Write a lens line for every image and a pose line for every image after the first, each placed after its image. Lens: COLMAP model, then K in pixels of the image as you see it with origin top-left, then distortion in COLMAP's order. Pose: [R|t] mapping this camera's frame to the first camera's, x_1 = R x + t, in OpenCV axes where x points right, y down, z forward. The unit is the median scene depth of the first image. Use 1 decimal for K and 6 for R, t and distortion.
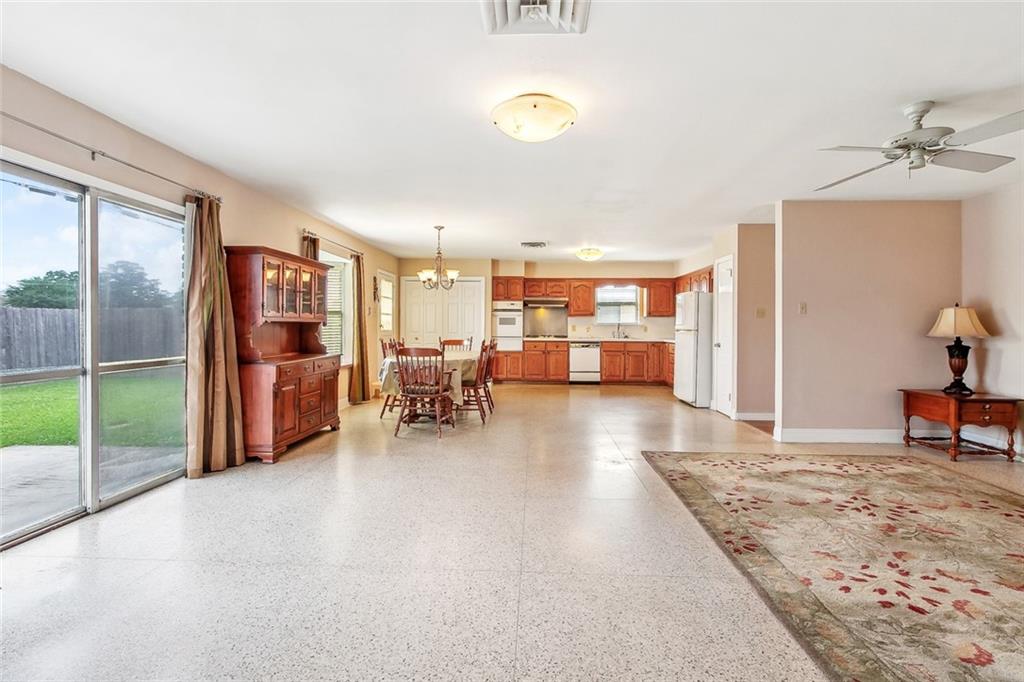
lens RADIAL K [[459.5, 0, 511.8], [0, 459.5, 324.5], [0, 0, 1]] dist [-0.004003, 0.000205]
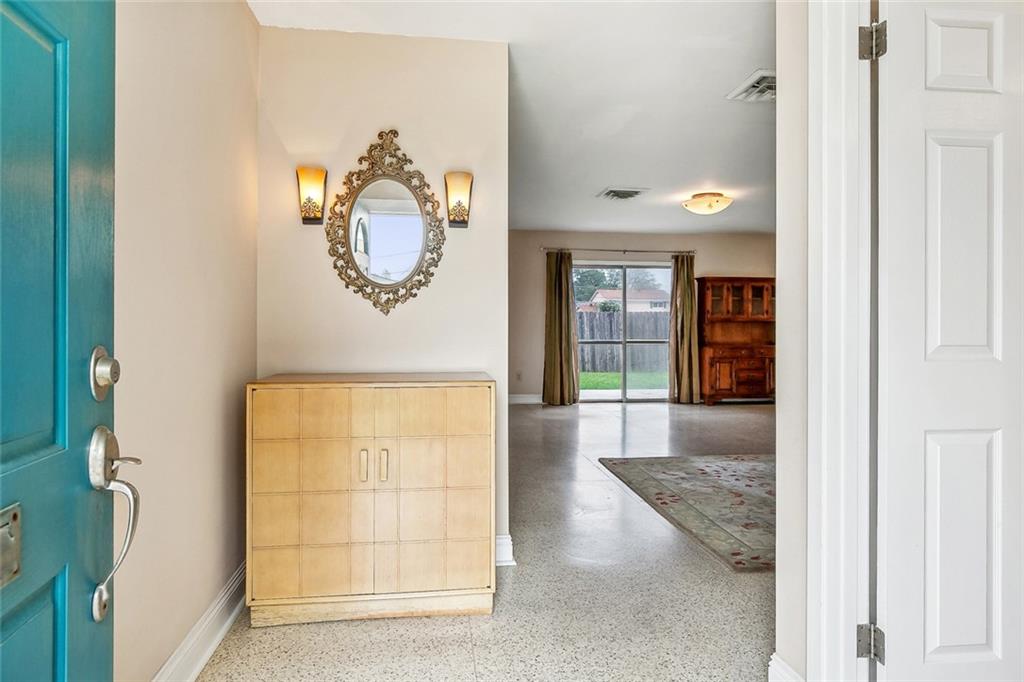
lens RADIAL K [[616.7, 0, 512.0], [0, 616.7, 341.0], [0, 0, 1]] dist [-0.000943, -0.000114]
pose [[0.175898, 0.020764, -0.984189, 1.402638], [-0.004492, 0.999784, 0.020290, 0.020830], [0.984398, 0.000852, 0.175953, -0.092855]]
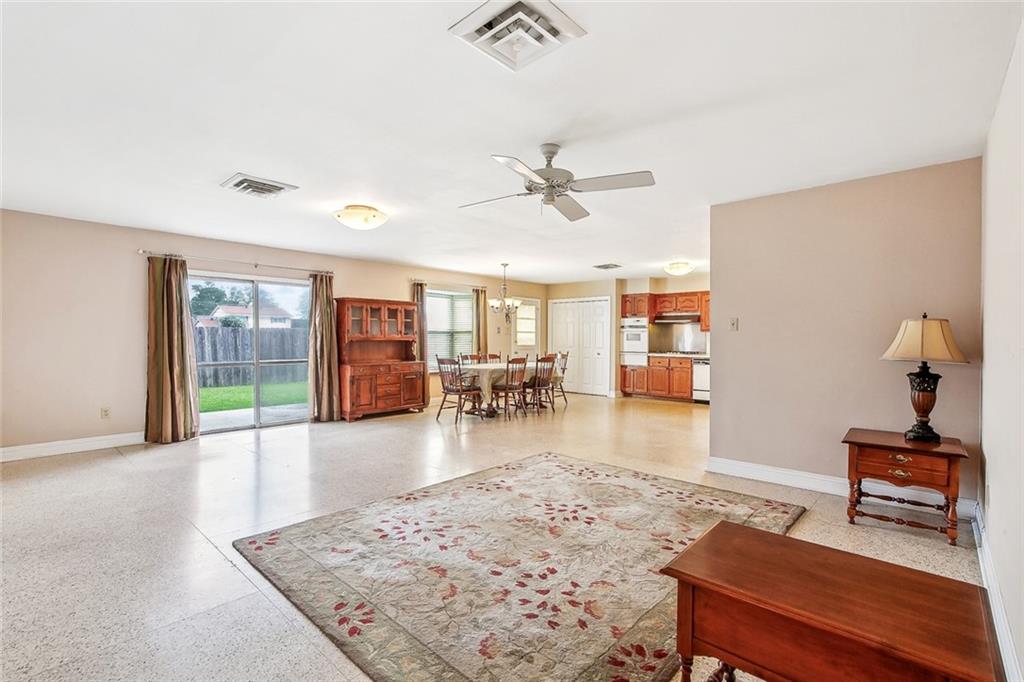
lens RADIAL K [[459.8, 0, 512.0], [0, 459.8, 341.0], [0, 0, 1]] dist [-0.000212, -0.000009]
pose [[0.772524, 0.000346, -0.634986, 0.936695], [0.003453, 0.999983, 0.004745, -0.009668], [0.634976, -0.005858, 0.772509, 0.046895]]
